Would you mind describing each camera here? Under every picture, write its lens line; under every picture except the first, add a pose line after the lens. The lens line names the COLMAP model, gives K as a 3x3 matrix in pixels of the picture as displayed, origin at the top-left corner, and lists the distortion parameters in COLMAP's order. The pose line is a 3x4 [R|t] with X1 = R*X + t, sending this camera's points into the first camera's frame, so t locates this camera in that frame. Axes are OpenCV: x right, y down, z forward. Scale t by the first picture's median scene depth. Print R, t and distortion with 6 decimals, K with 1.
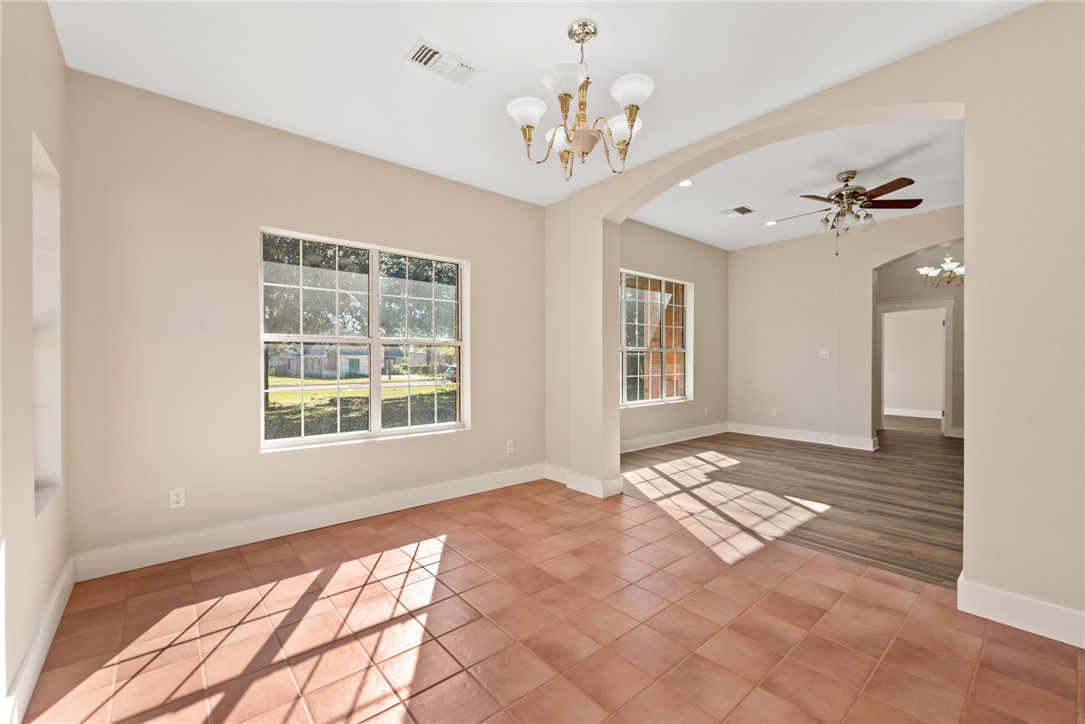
lens RADIAL K [[449.1, 0, 544.6], [0, 449.1, 349.4], [0, 0, 1]] dist [0.002269, 0.000373]
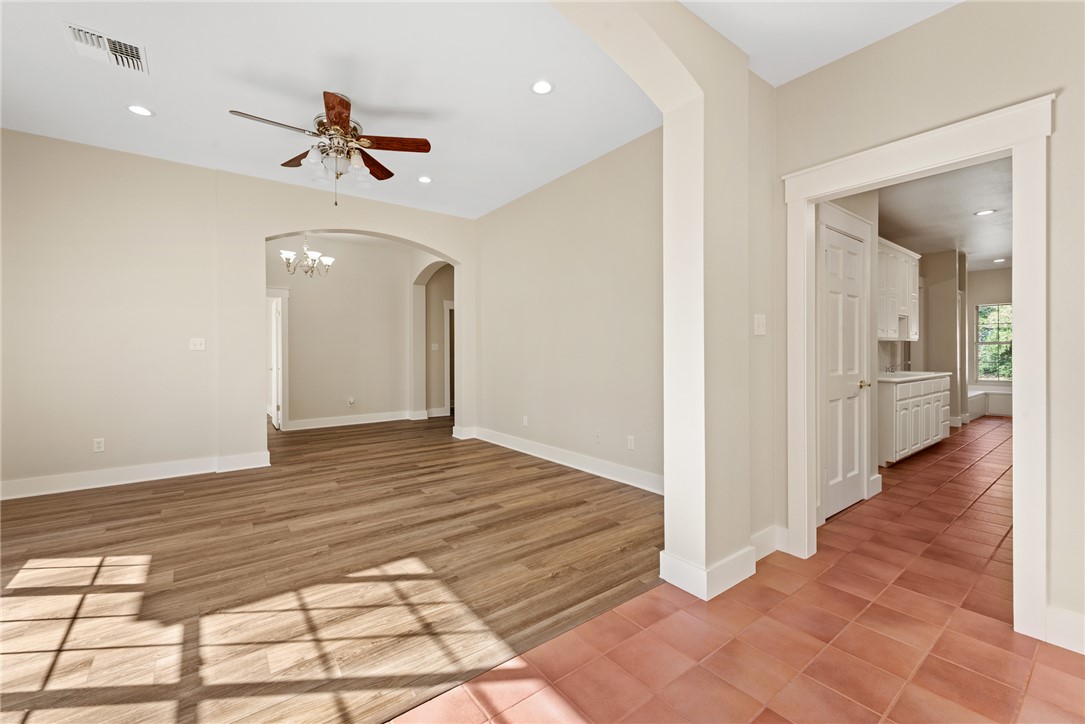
lens RADIAL K [[449.1, 0, 544.6], [0, 449.1, 349.4], [0, 0, 1]] dist [0.002269, 0.000373]
pose [[0.069113, 0.001931, 0.997607, -0.055375], [-0.017216, 0.999852, -0.000743, 0.020840], [-0.997460, -0.017124, 0.069136, 0.801191]]
